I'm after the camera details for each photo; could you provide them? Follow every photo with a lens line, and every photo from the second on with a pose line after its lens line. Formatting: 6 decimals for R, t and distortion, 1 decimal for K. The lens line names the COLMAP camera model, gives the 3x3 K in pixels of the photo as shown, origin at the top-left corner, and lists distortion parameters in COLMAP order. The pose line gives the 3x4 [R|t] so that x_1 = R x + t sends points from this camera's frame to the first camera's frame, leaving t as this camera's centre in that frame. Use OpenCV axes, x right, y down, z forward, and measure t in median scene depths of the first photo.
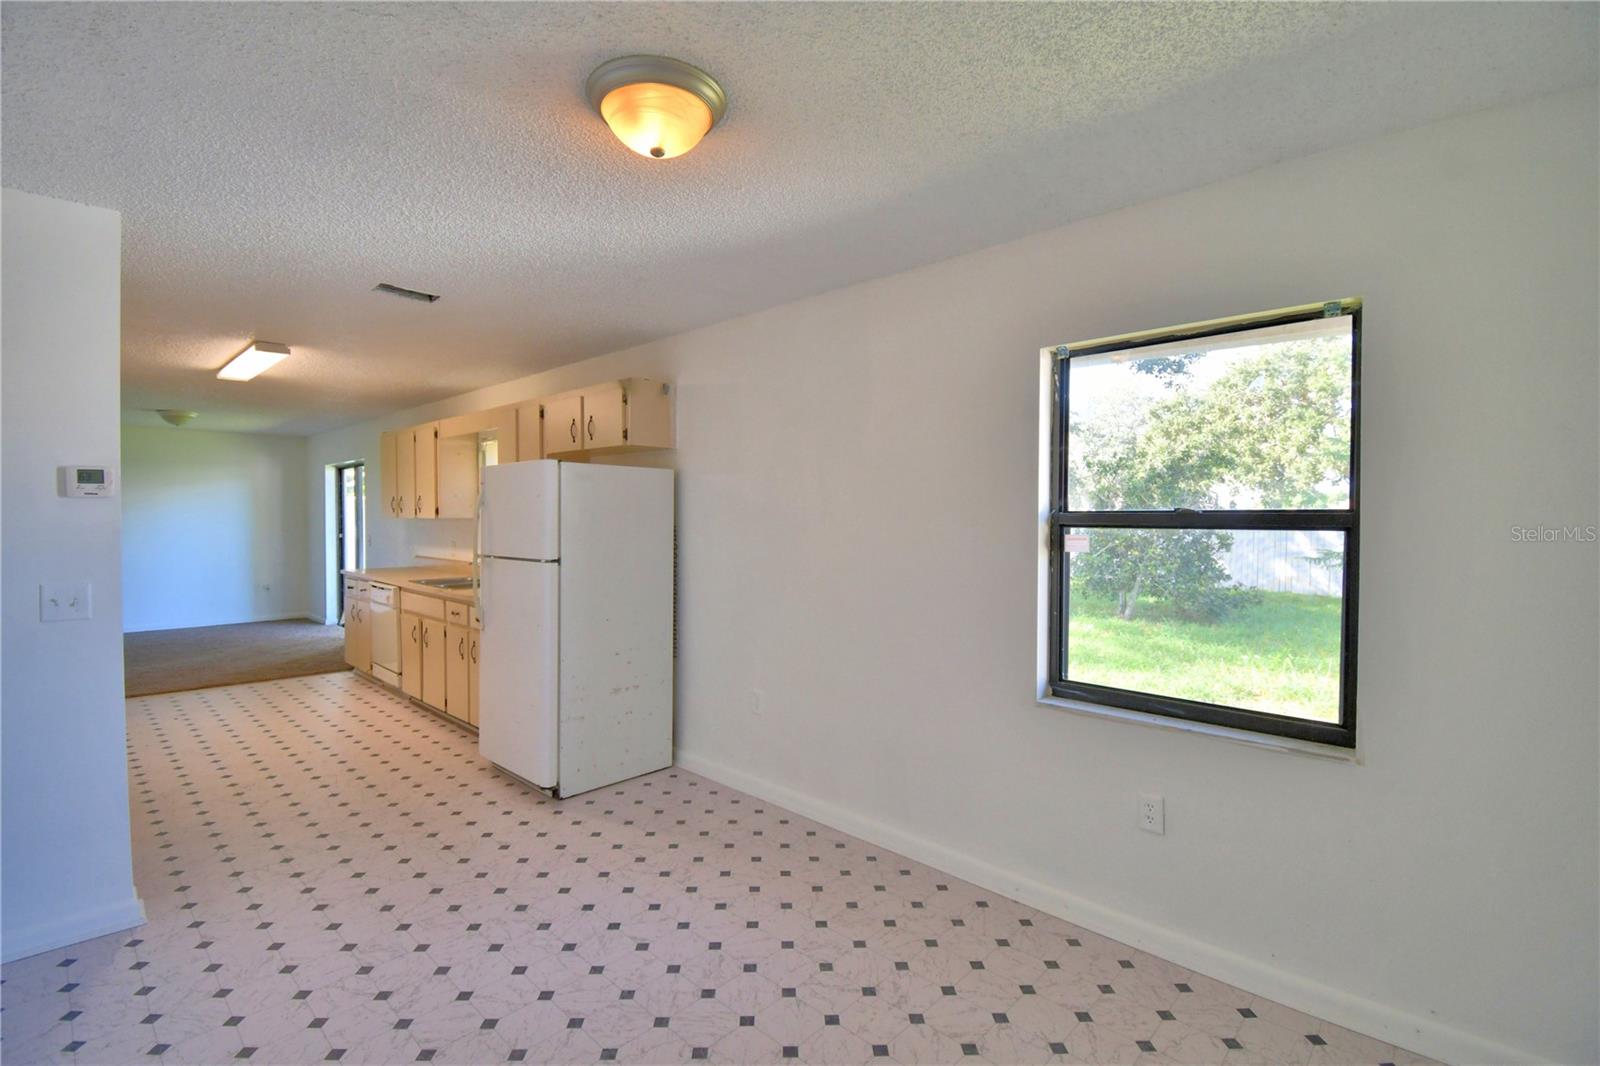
lens RADIAL K [[714.4, 0, 795.9], [0, 714.4, 531.3], [0, 0, 1]] dist [0.015978, -0.023004]
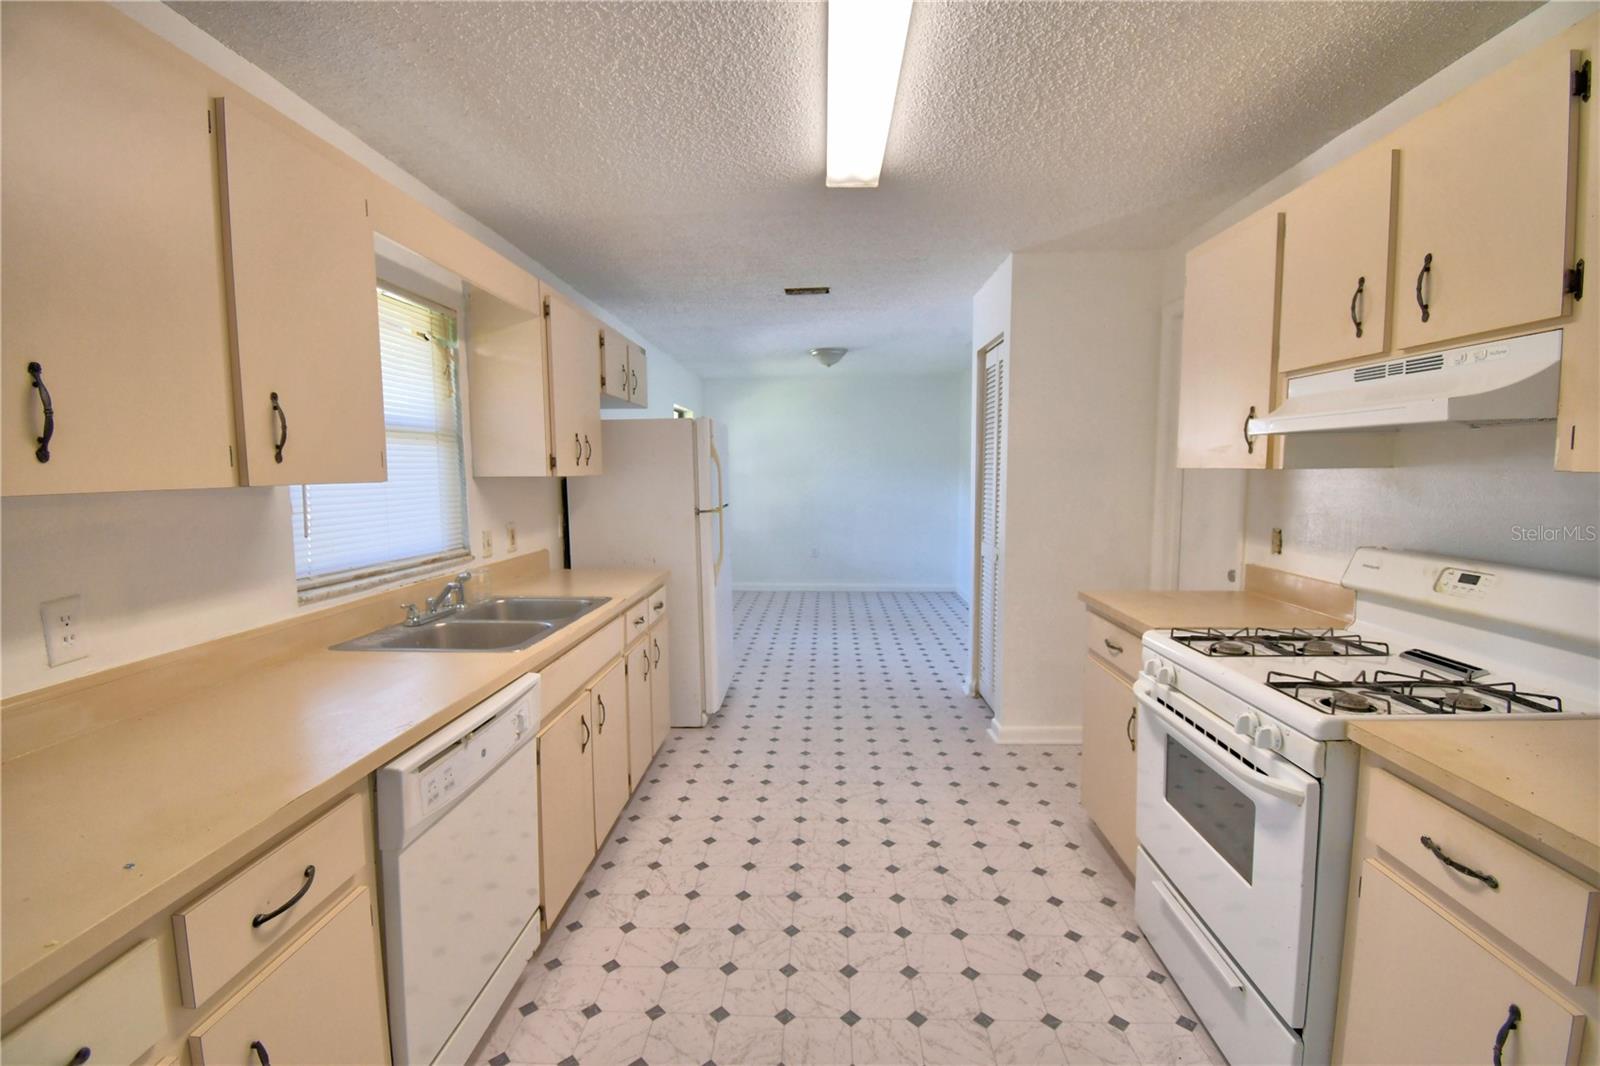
lens RADIAL K [[699.7, 0, 795.1], [0, 699.7, 534.9], [0, 0, 1]] dist [0.024233, -0.028754]
pose [[-0.651801, -0.070953, 0.755064, -0.984973], [0.020570, 0.993594, 0.111123, -0.031257], [-0.758111, 0.087962, -0.646166, 1.473354]]
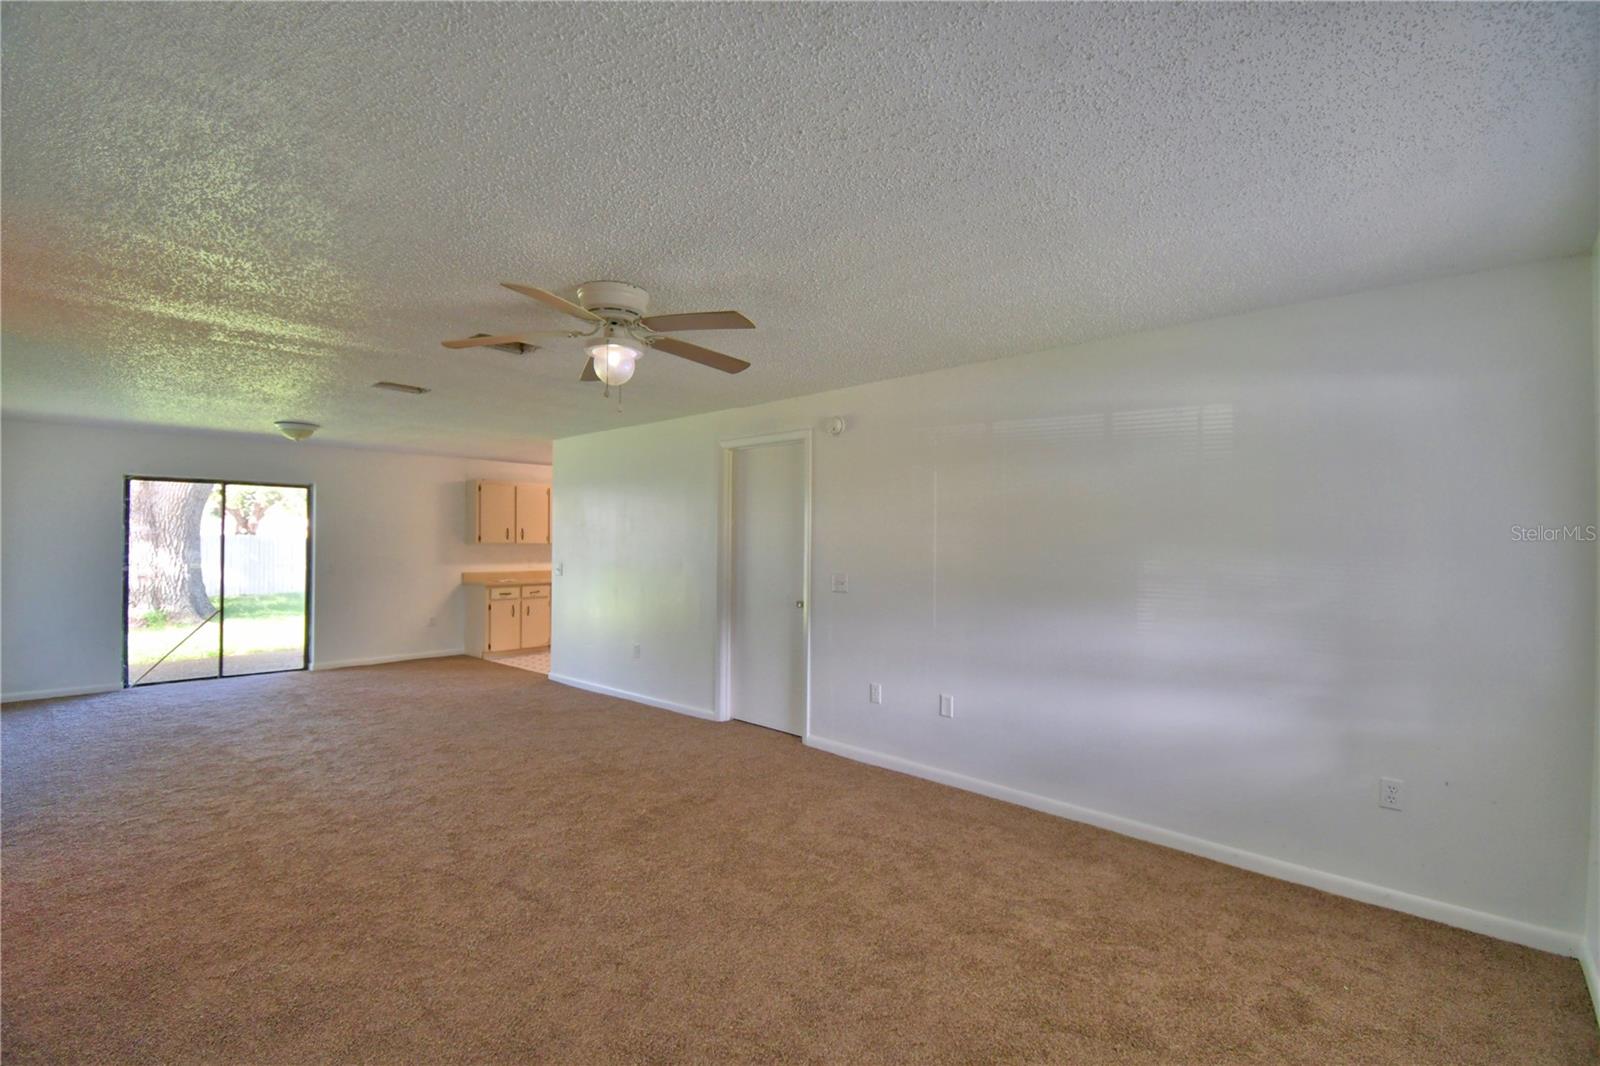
lens RADIAL K [[728.1, 0, 795.7], [0, 728.1, 532.5], [0, 0, 1]] dist [0.022617, -0.030189]
pose [[-0.009402, 0.004551, 0.999945, -3.865280], [0.018831, 0.999813, -0.004374, -0.030627], [-0.999778, 0.018789, -0.009486, 0.292457]]
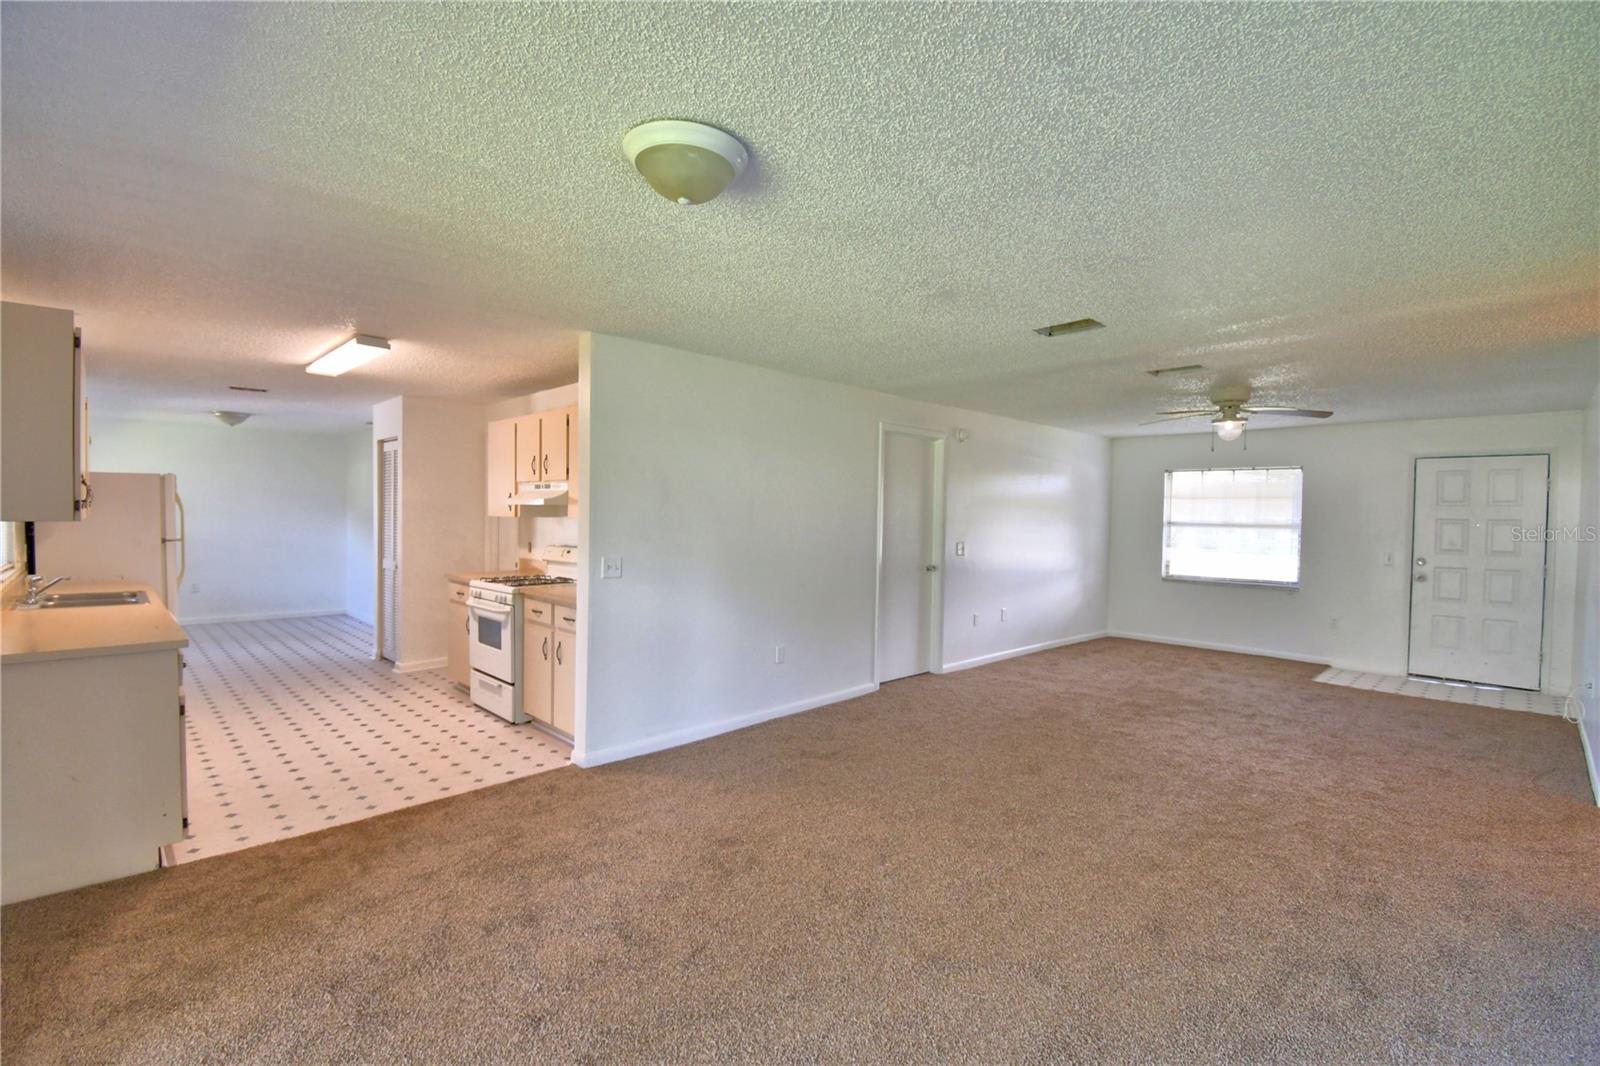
lens RADIAL K [[714.4, 0, 795.9], [0, 714.4, 531.3], [0, 0, 1]] dist [0.015978, -0.023004]
pose [[-0.999259, -0.019381, 0.033243, -1.614272], [-0.017867, 0.998816, 0.045247, -0.072765], [-0.034081, 0.044619, -0.998423, 2.618089]]
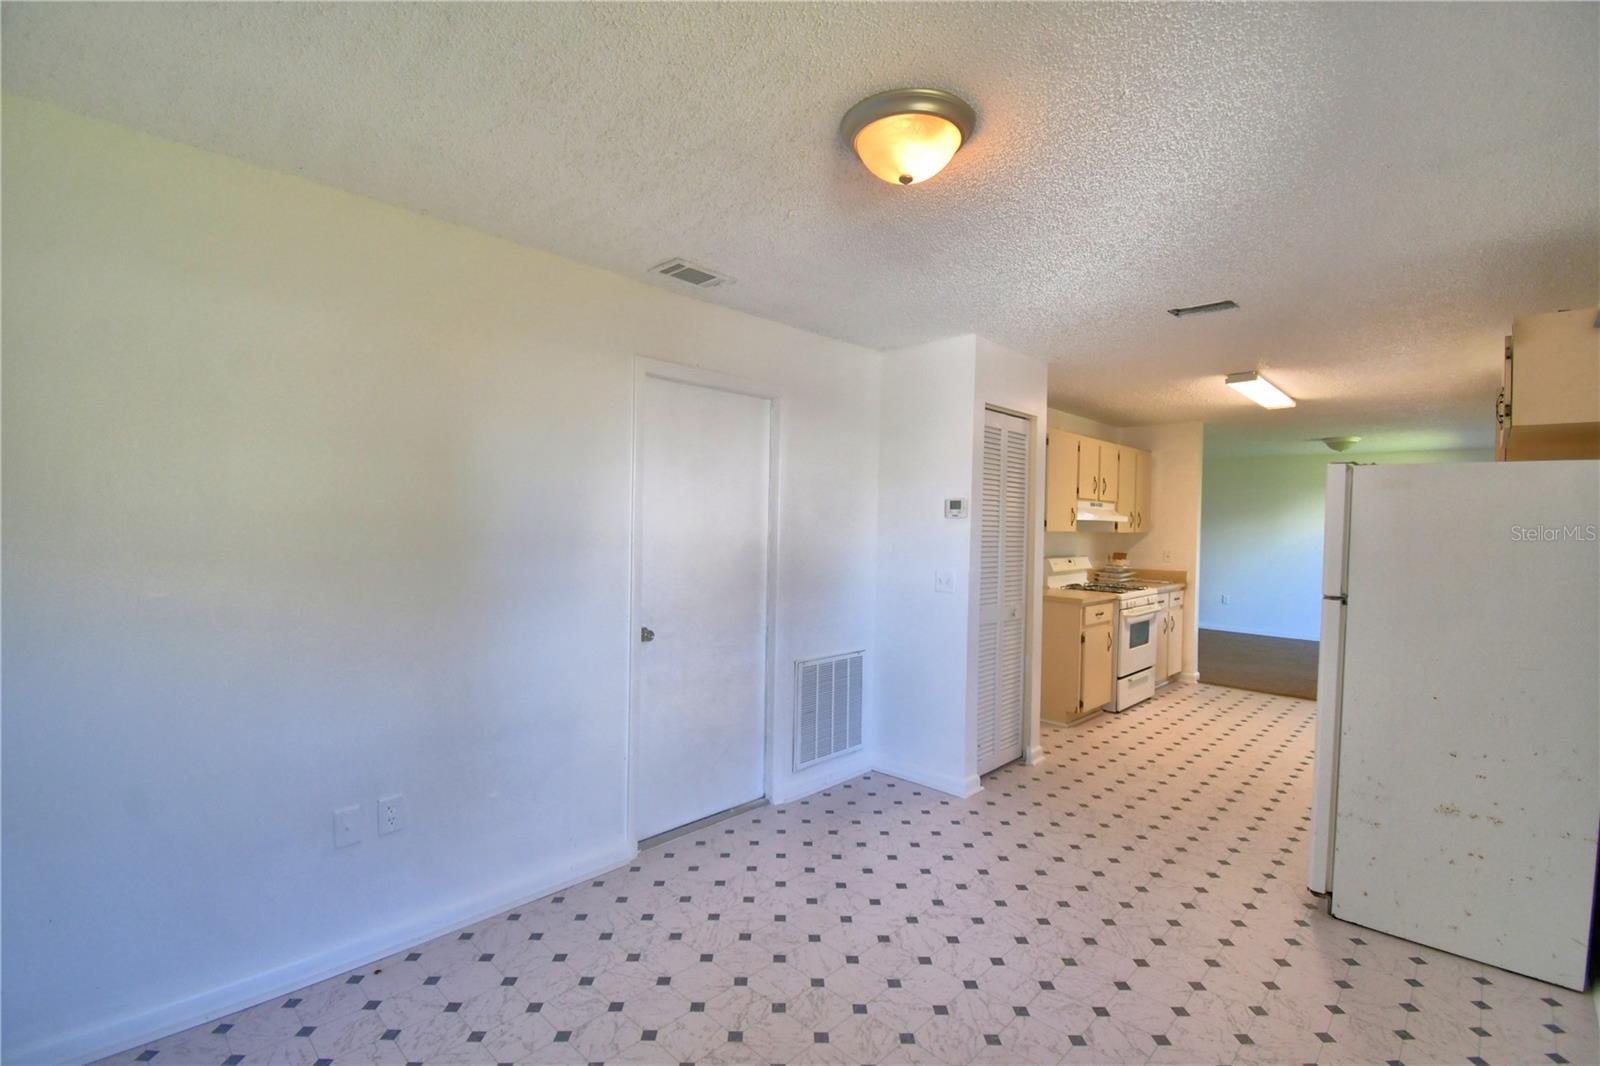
lens RADIAL K [[714.4, 0, 795.9], [0, 714.4, 531.3], [0, 0, 1]] dist [0.015978, -0.023004]
pose [[-0.012696, 0.009333, -0.999876, 0.551712], [-0.043007, 0.999026, 0.009871, -0.015063], [0.998994, 0.043127, -0.012283, 0.569152]]
